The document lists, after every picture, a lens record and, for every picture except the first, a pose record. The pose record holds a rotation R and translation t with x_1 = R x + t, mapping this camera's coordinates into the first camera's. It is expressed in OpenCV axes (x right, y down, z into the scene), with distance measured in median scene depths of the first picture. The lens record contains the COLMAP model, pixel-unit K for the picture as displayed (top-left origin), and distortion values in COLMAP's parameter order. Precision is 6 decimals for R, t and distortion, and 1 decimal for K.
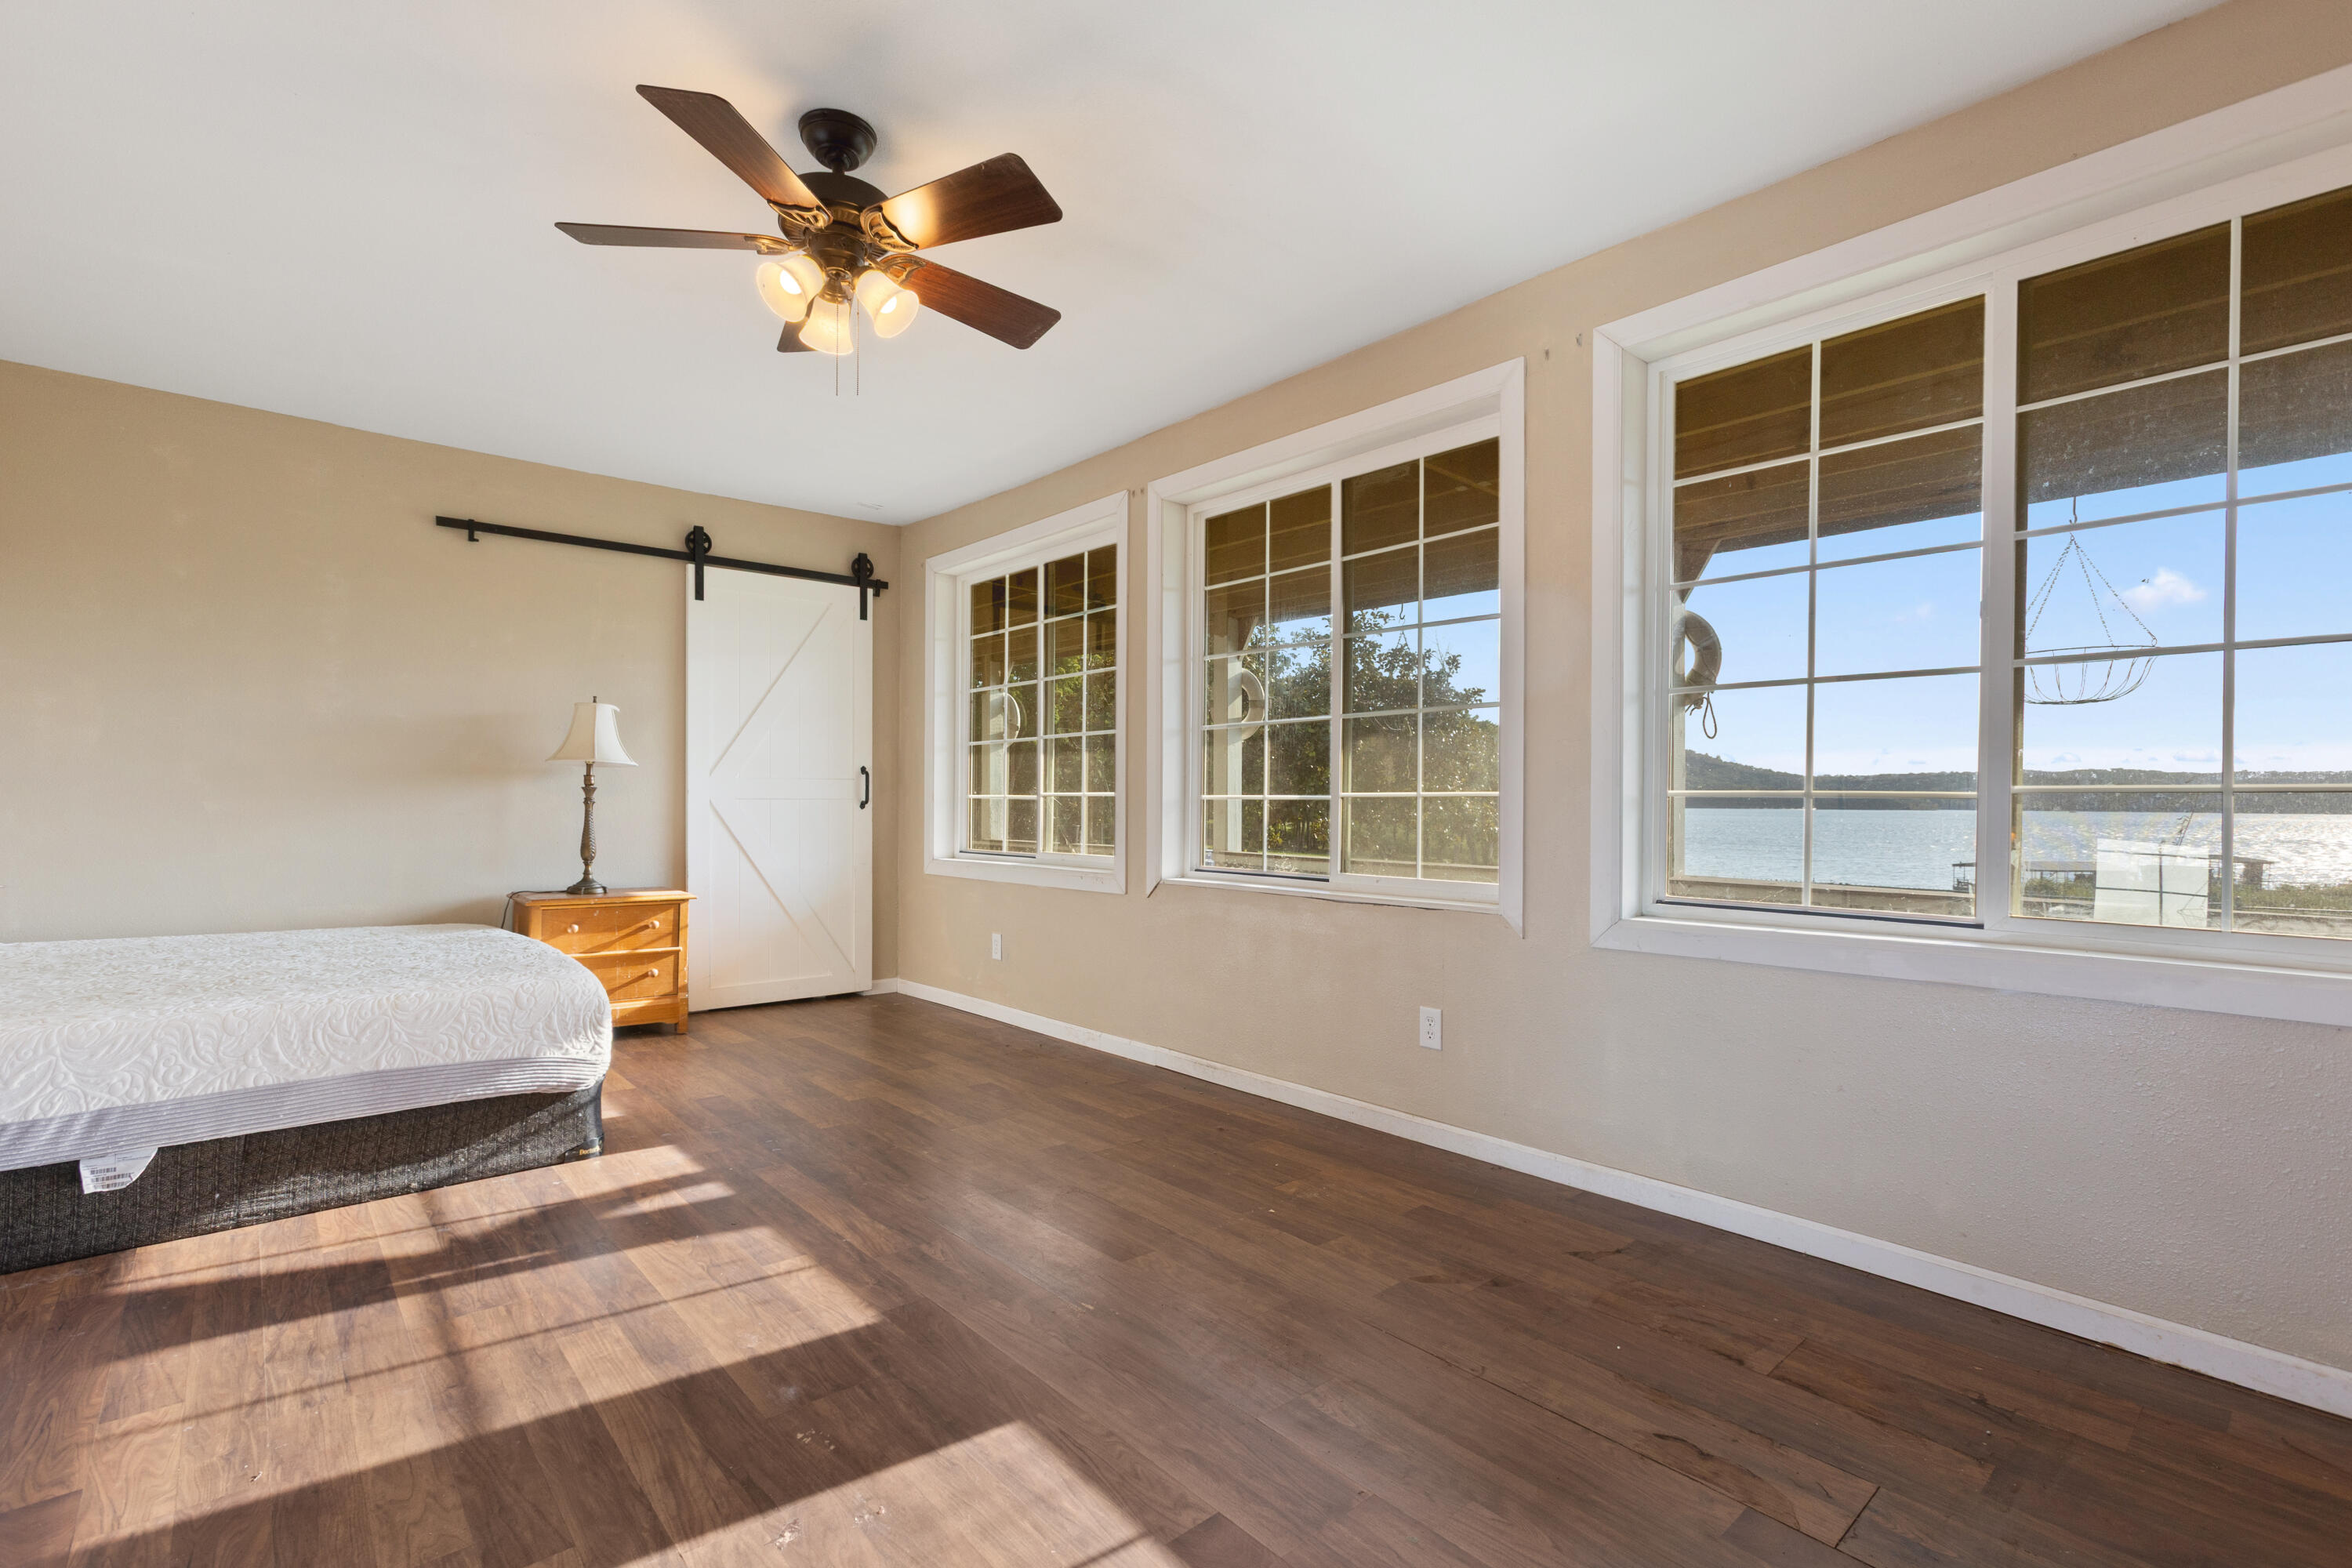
lens RADIAL K [[1082.2, 0, 1175.2], [0, 1082.2, 795.1], [0, 0, 1]] dist [0.000203, 0.000502]
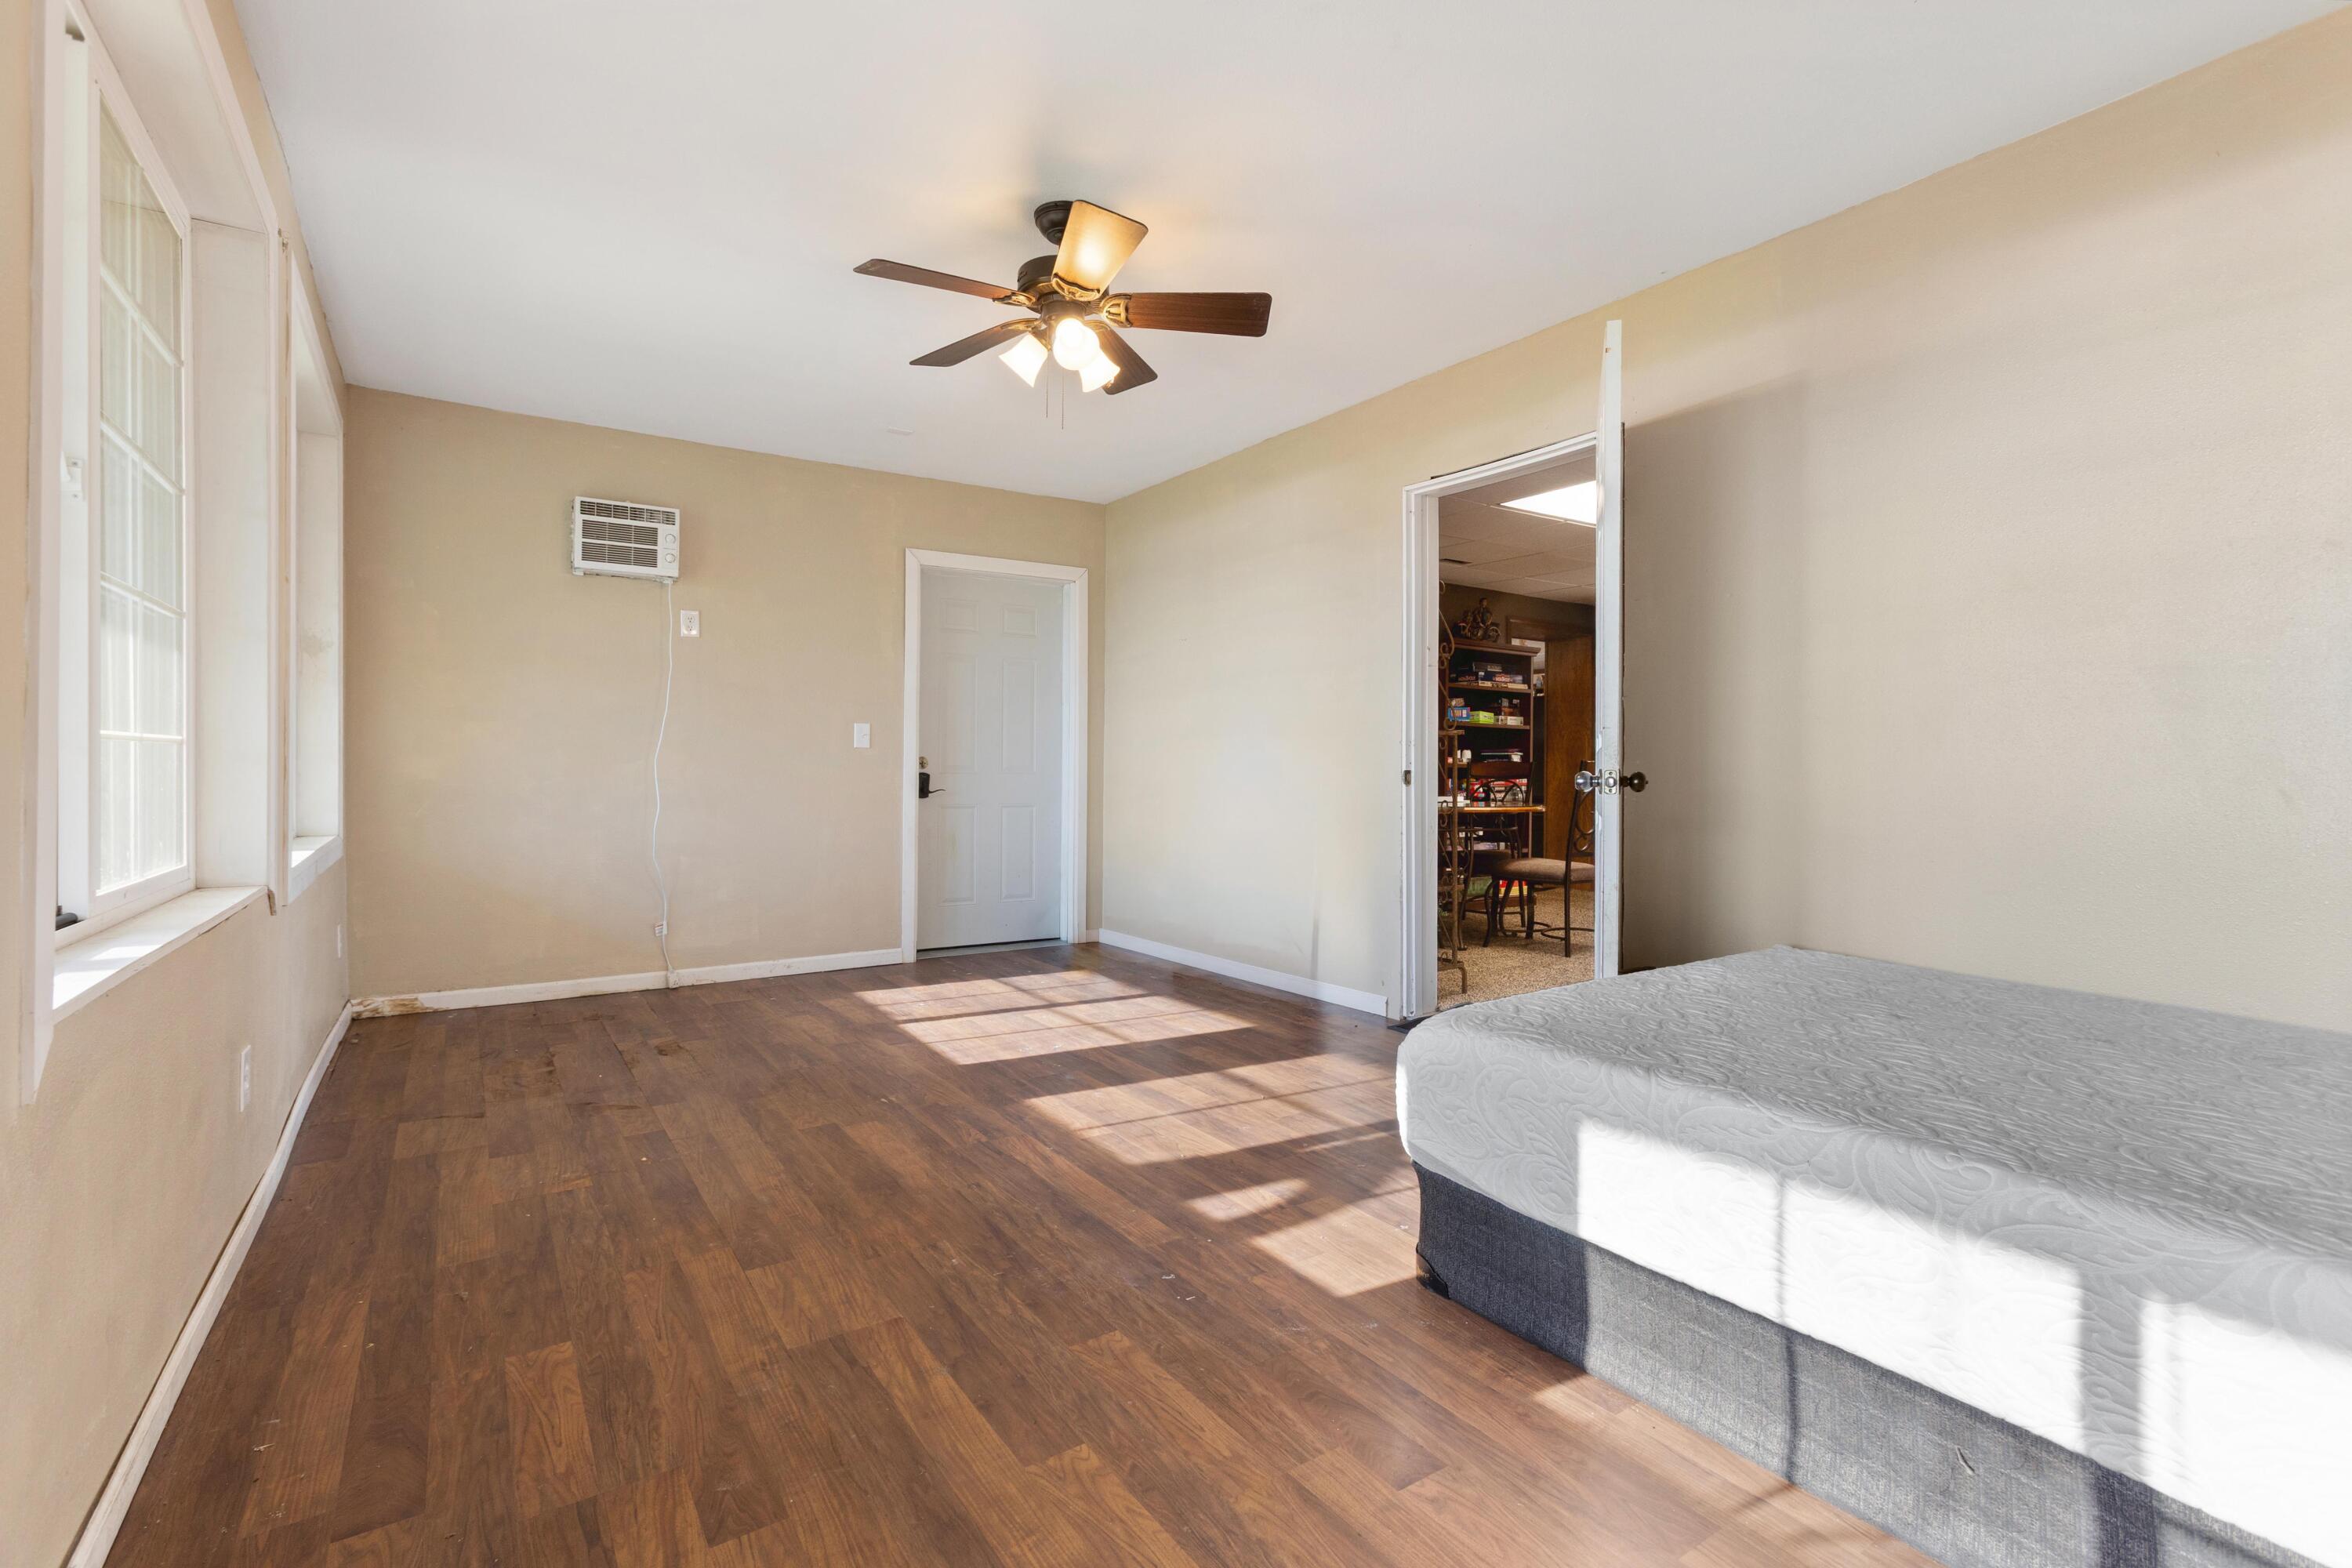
lens RADIAL K [[1082.2, 0, 1173.9], [0, 1082.2, 778.6], [0, 0, 1]] dist [0.000203, 0.000502]
pose [[-0.991425, -0.007754, 0.130444, -0.578542], [-0.007503, 0.999969, 0.002414, 0.023195], [-0.130459, 0.001415, -0.991453, 2.107882]]
